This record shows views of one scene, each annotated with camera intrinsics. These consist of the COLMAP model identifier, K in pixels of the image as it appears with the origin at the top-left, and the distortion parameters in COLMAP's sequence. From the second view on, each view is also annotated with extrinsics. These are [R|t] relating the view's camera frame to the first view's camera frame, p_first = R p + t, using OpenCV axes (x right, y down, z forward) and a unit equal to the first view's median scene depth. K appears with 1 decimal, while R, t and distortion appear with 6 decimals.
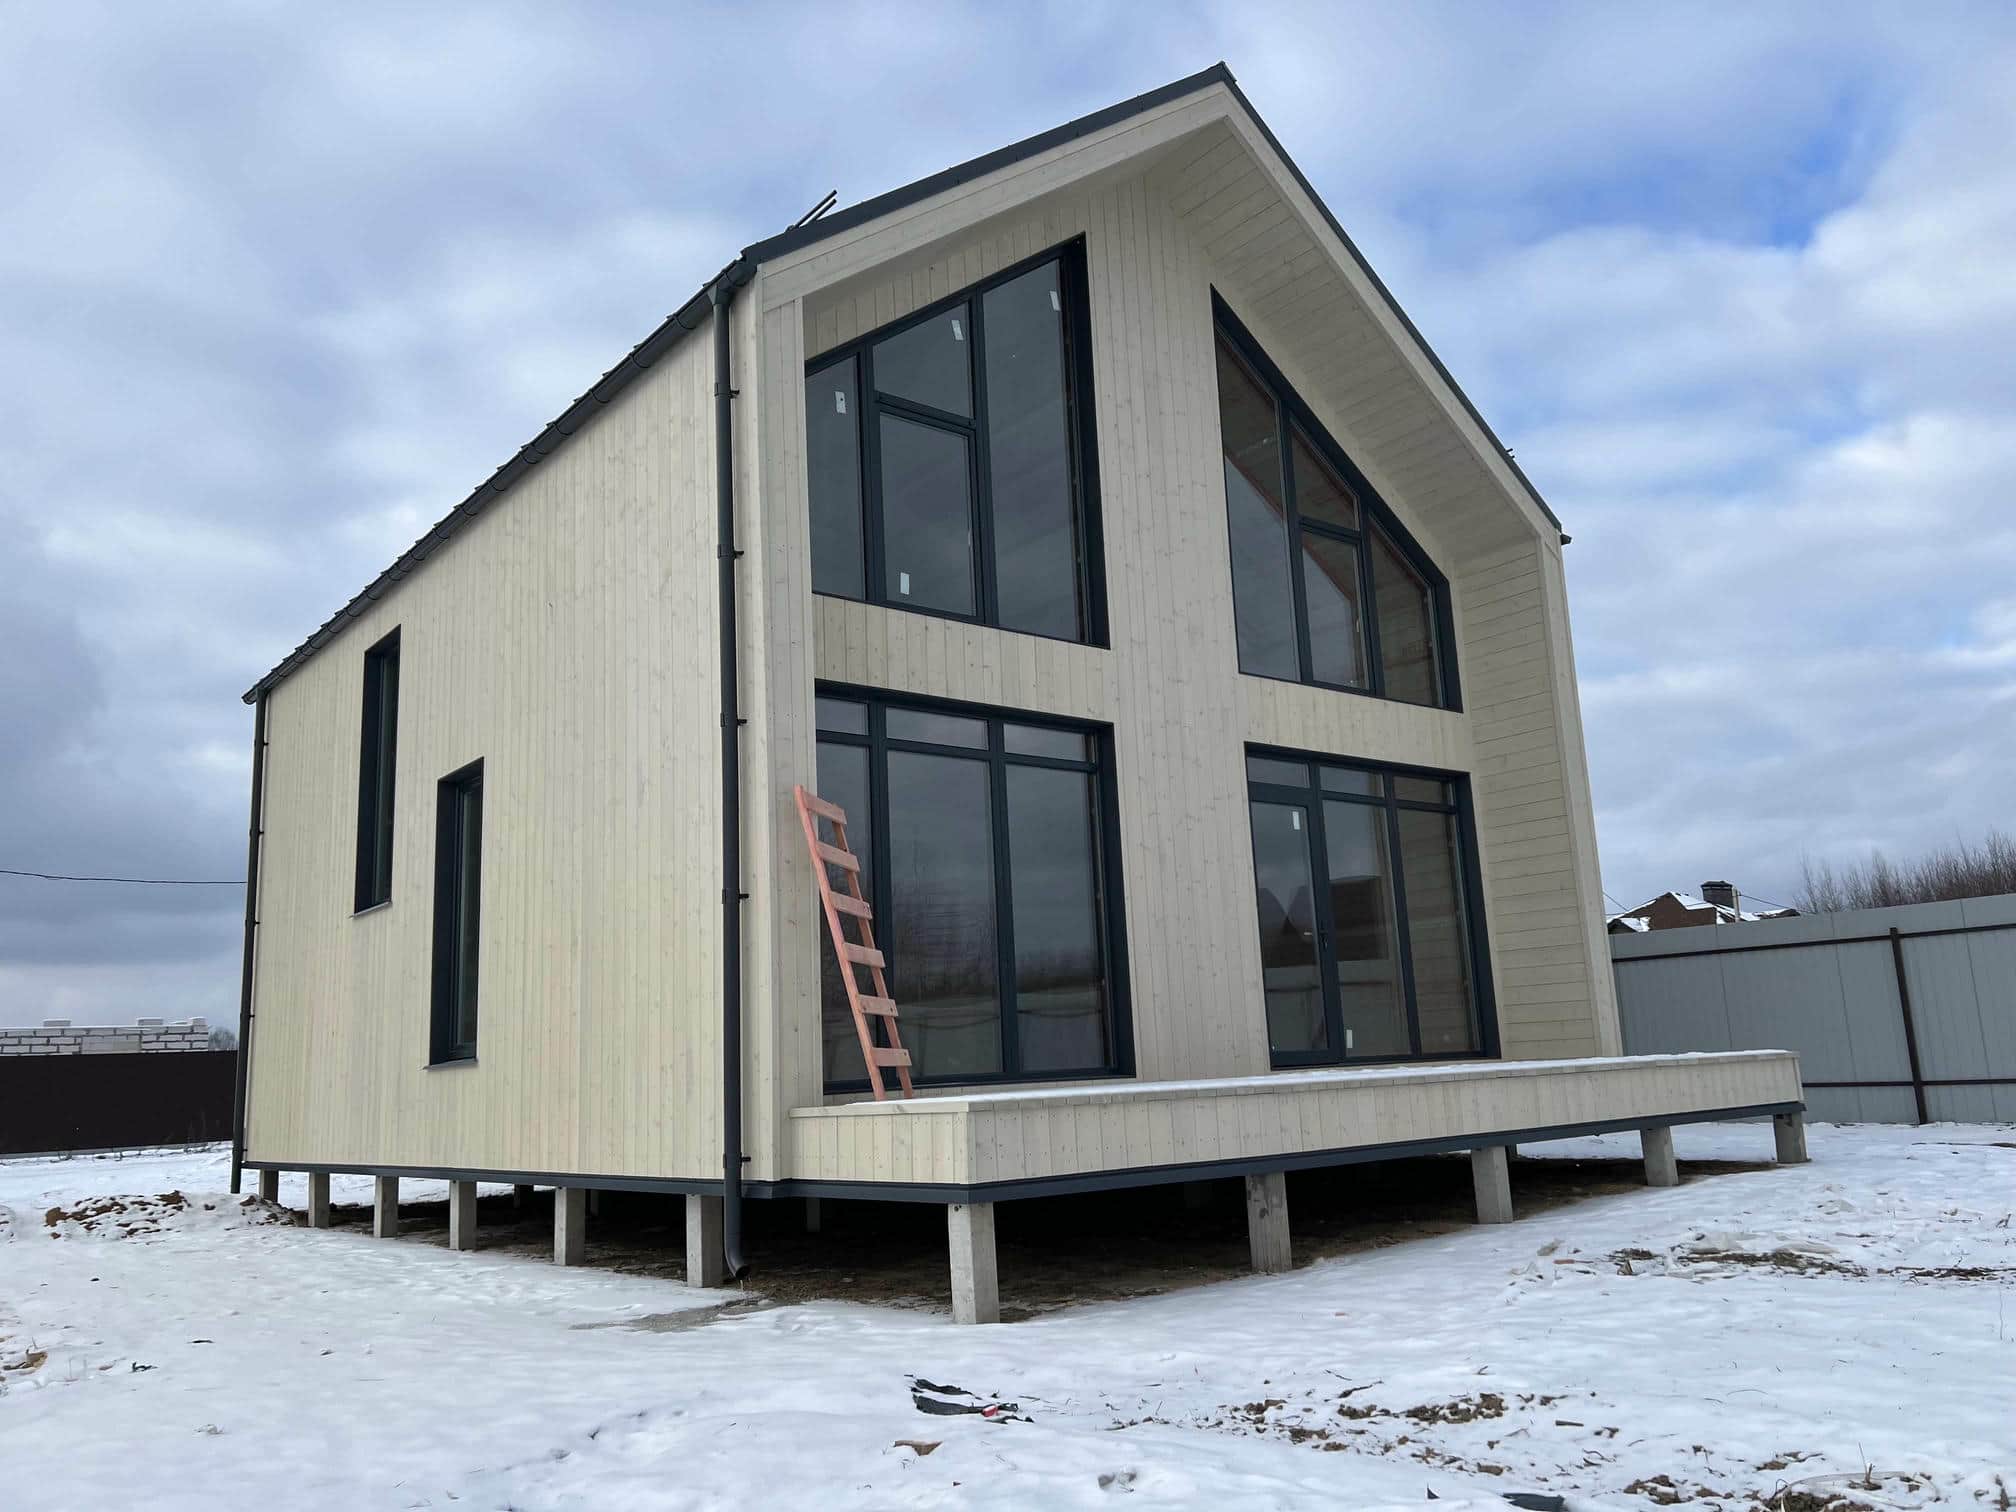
lens RADIAL K [[1537.1, 0, 1061.6], [0, 1537.1, 764.2], [0, 0, 1]] dist [0.103188, -0.086389]
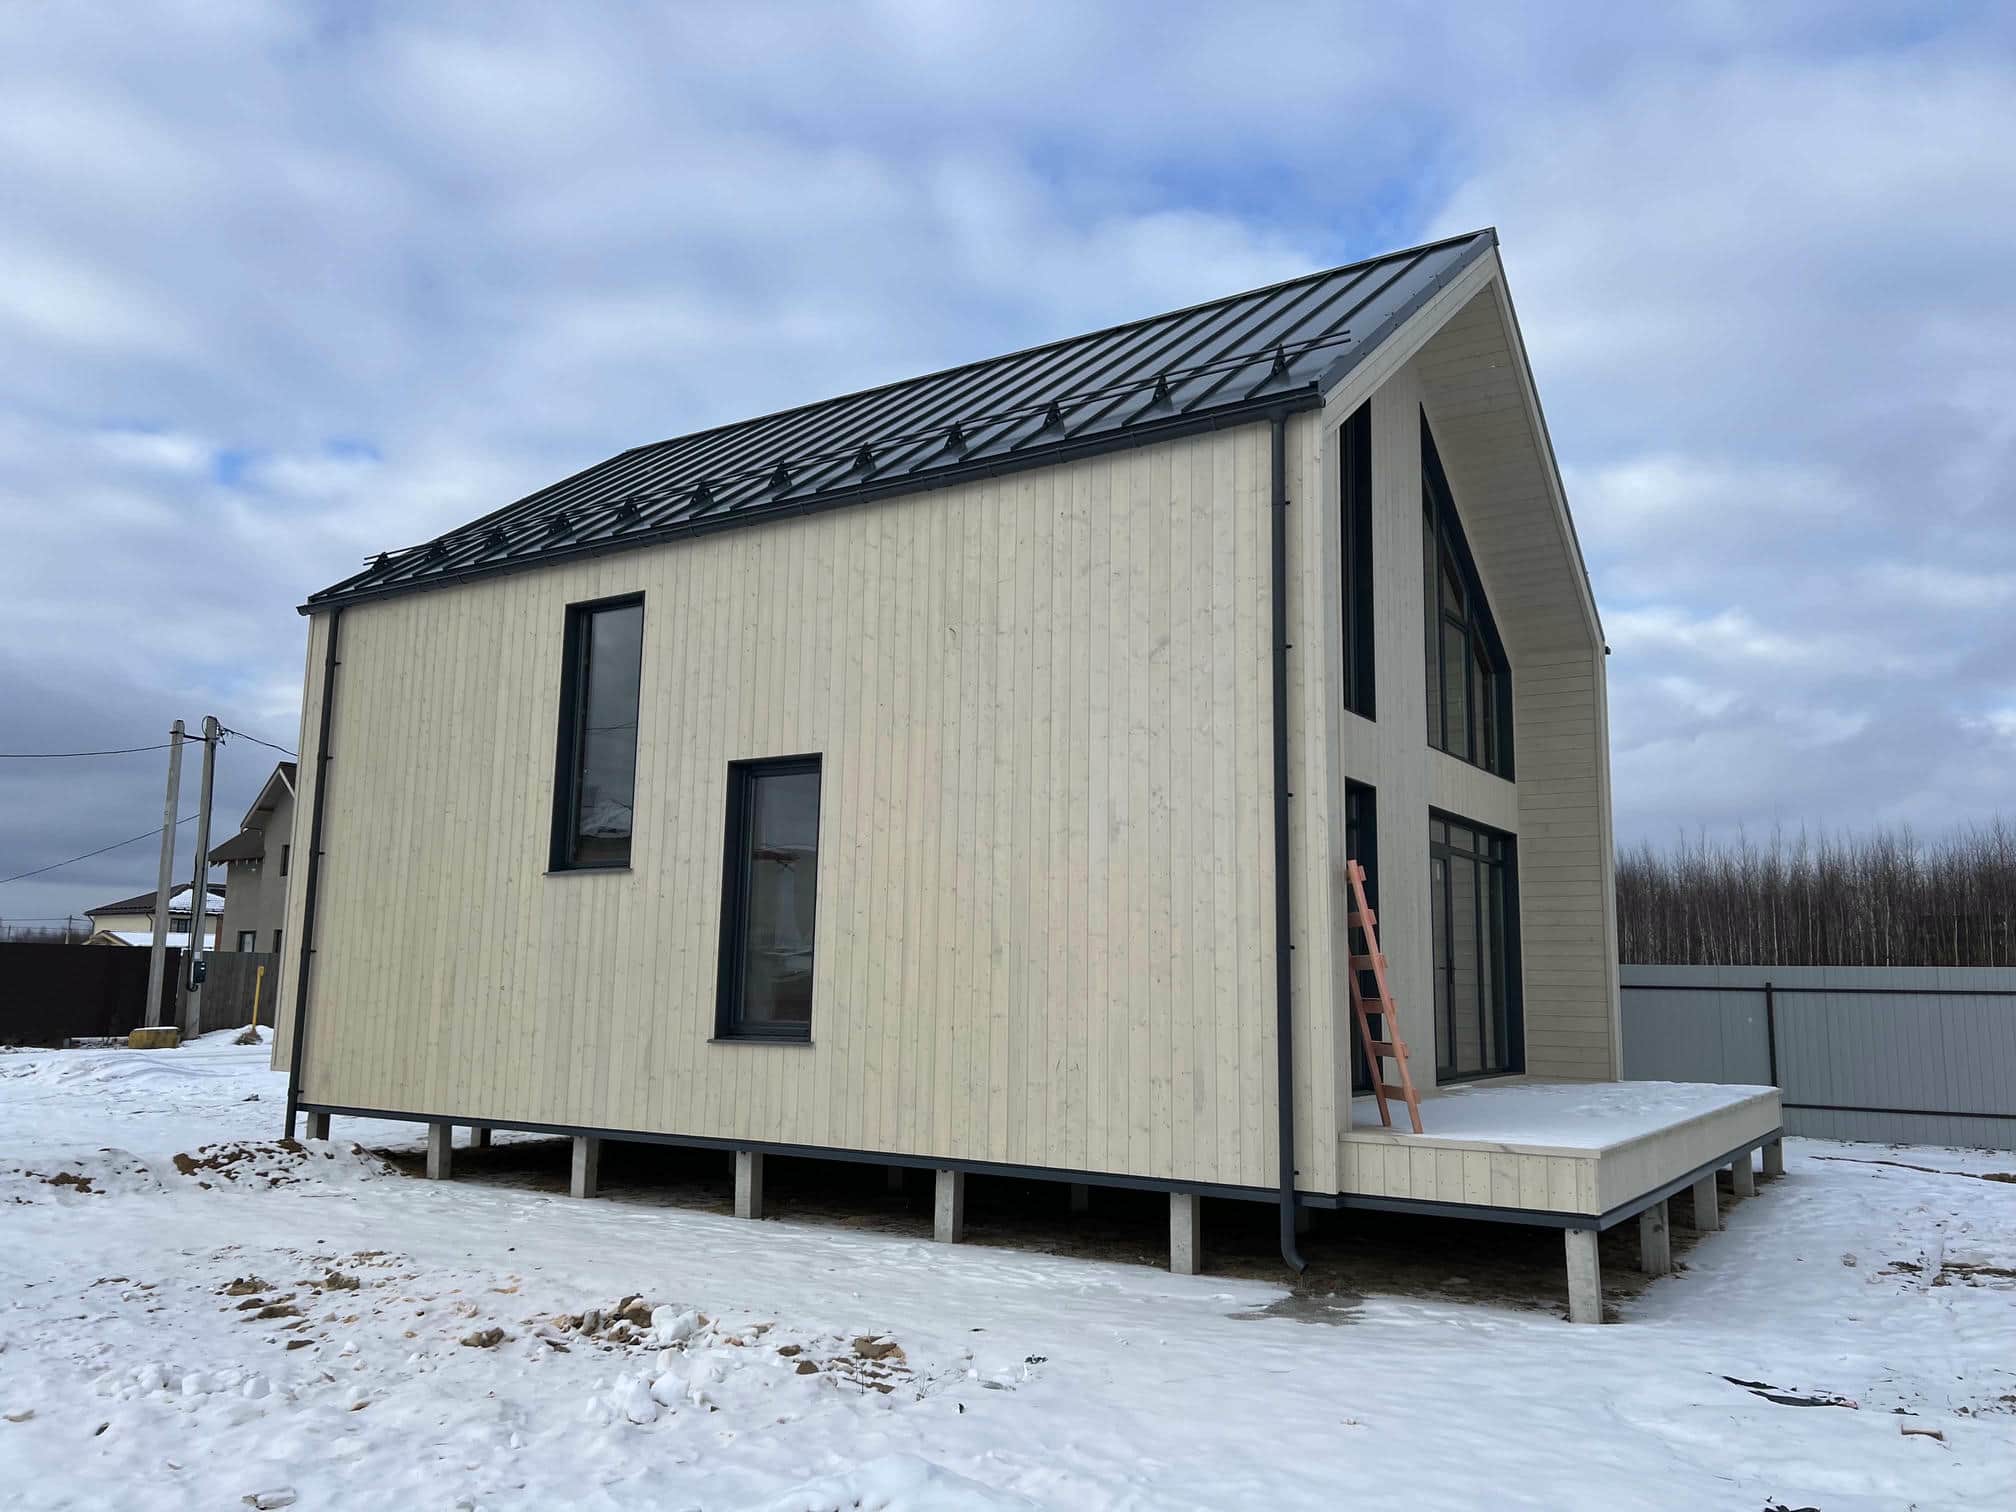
lens RADIAL K [[1537.1, 0, 1061.6], [0, 1537.1, 764.2], [0, 0, 1]] dist [0.103188, -0.086389]
pose [[0.947590, 0.108766, 0.300406, -0.506248], [-0.121898, 0.992221, 0.025265, -0.041670], [-0.295321, -0.060560, 0.953477, -0.037958]]
